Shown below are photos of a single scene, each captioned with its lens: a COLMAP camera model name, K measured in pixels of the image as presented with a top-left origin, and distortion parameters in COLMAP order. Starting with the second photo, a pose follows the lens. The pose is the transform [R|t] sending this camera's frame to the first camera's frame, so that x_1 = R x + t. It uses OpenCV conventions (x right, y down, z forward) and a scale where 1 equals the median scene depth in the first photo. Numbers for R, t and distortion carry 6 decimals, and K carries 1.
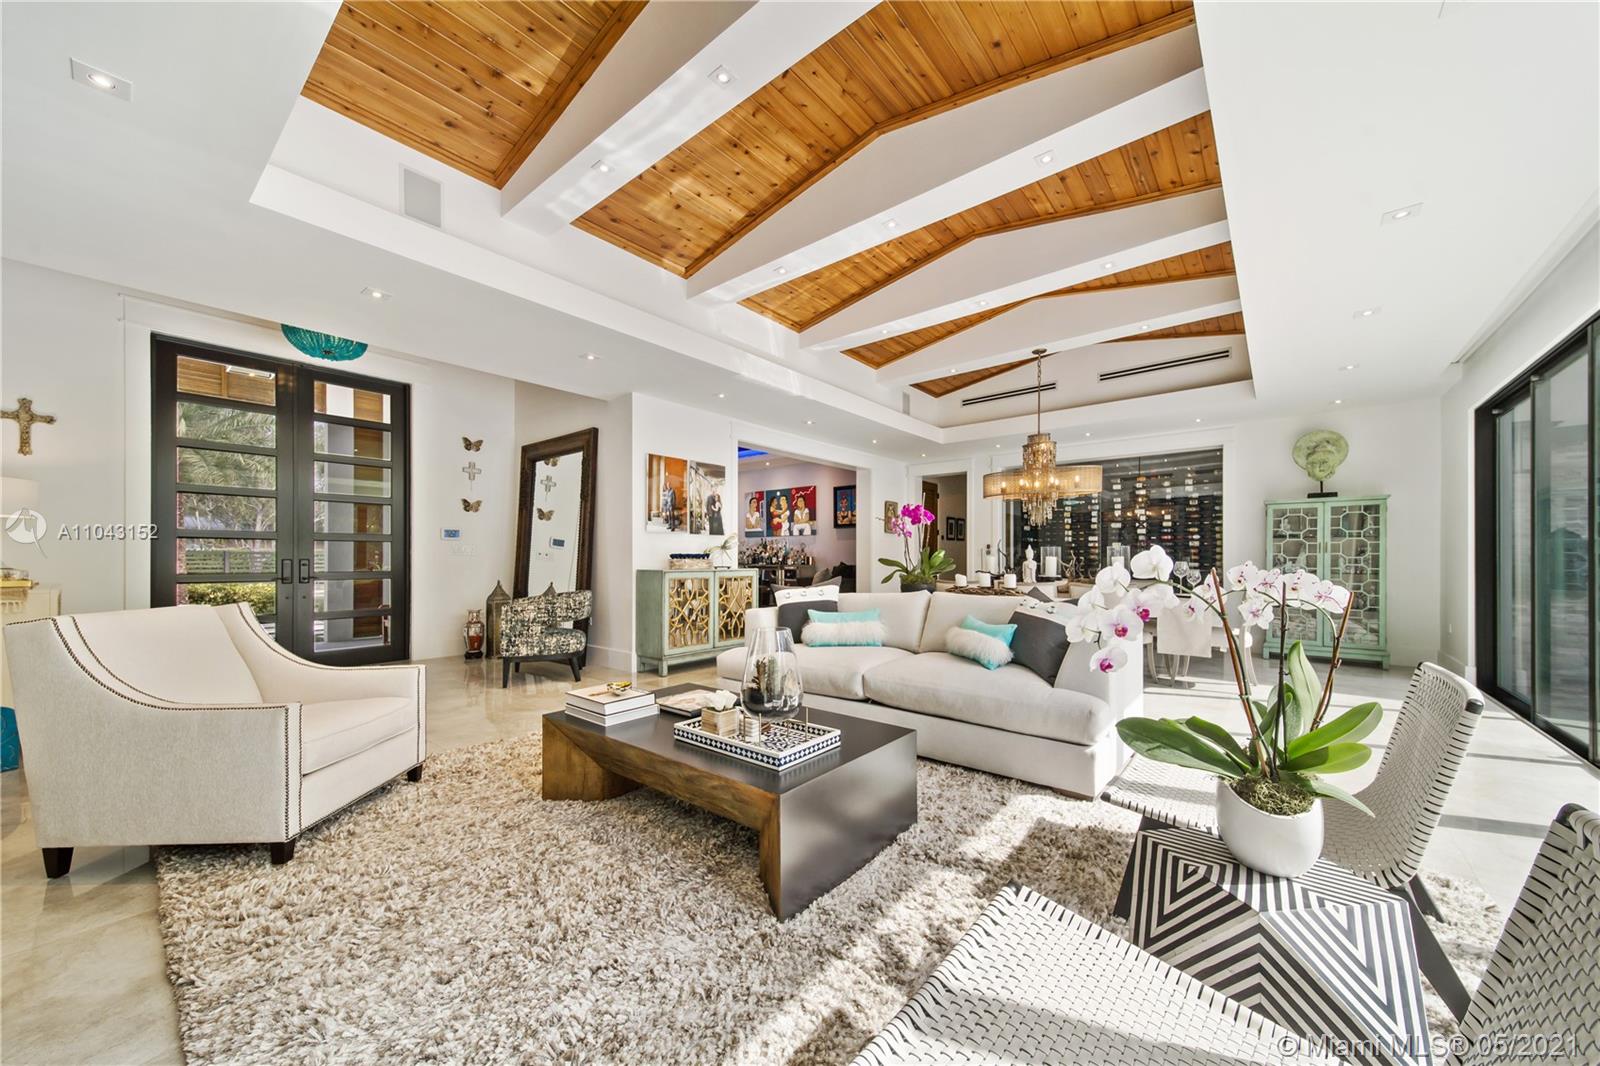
lens RADIAL K [[577.5, 0, 802.8], [0, 577.5, 560.7], [0, 0, 1]] dist [0.006646, -0.000293]
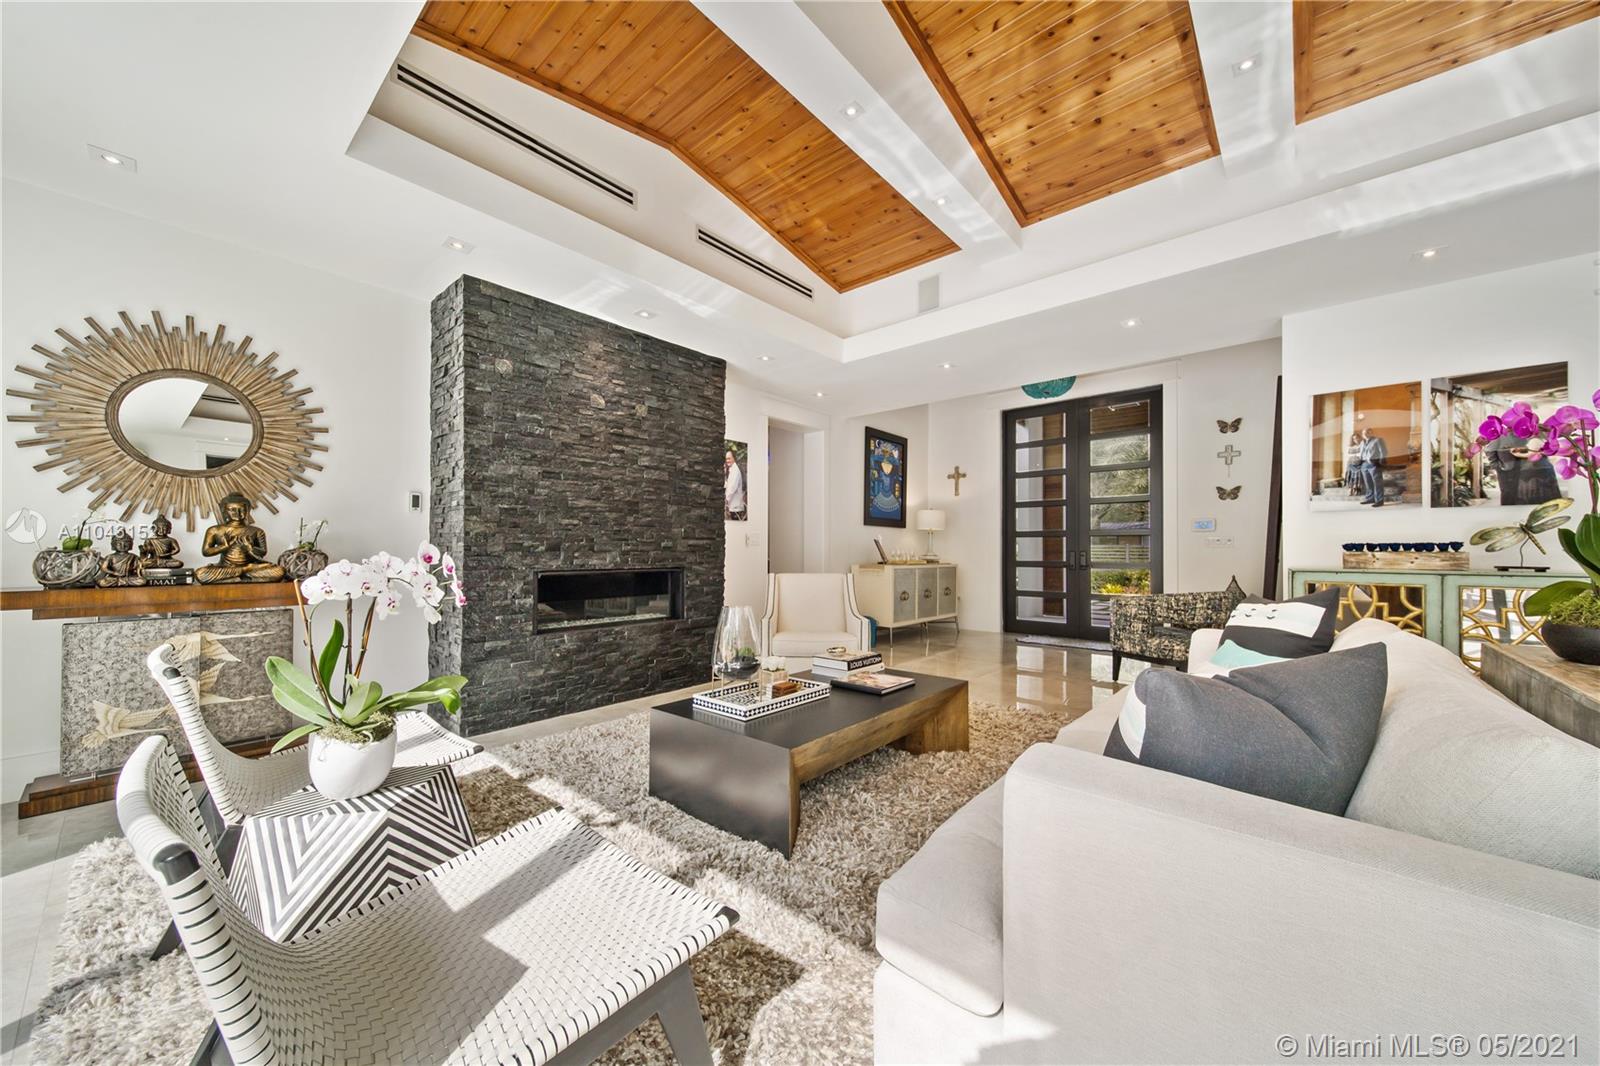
lens RADIAL K [[577.5, 0, 799.9], [0, 577.5, 544.3], [0, 0, 1]] dist [0.006646, -0.000293]
pose [[-0.026883, -0.011796, -0.999569, 0.415557], [-0.005339, 0.999918, -0.011657, 0.000128], [0.999624, 0.005023, -0.026944, 0.408009]]
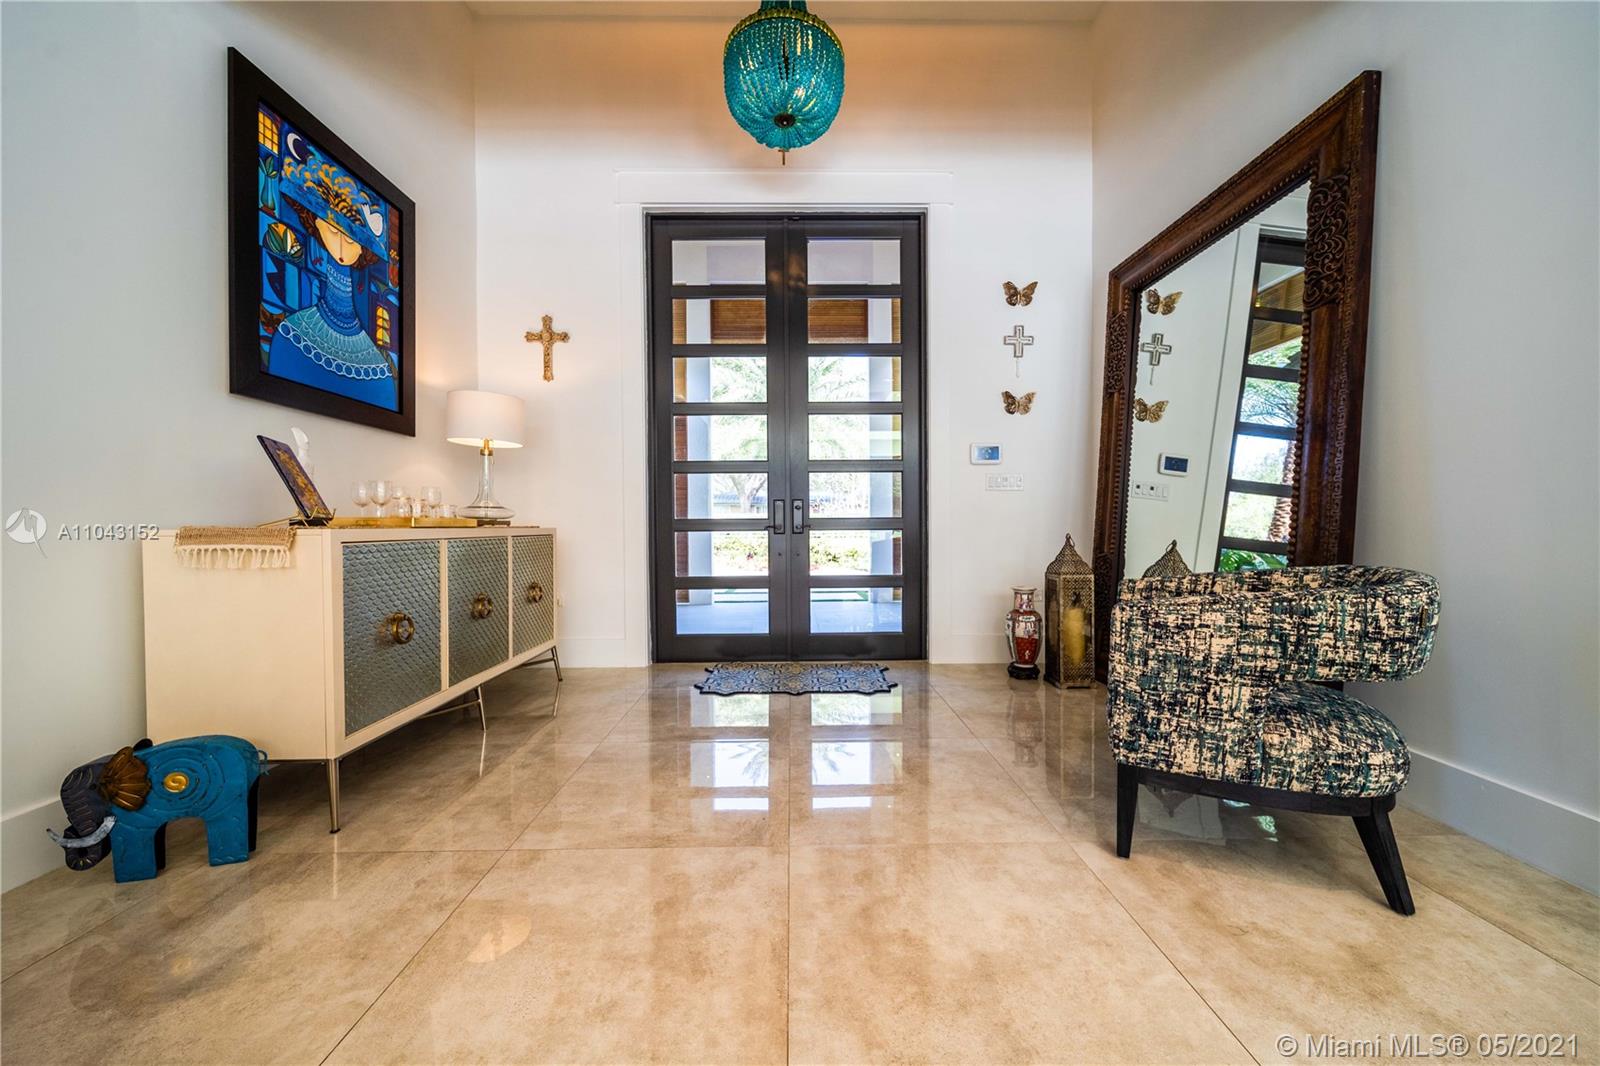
lens RADIAL K [[577.5, 0, 802.1], [0, 577.5, 529.0], [0, 0, 1]] dist [0.006646, -0.000293]
pose [[0.645108, 0.001541, -0.764090, -0.321560], [0.006243, 0.999954, 0.007287, 0.026789], [0.764066, -0.009471, 0.645069, 0.549425]]
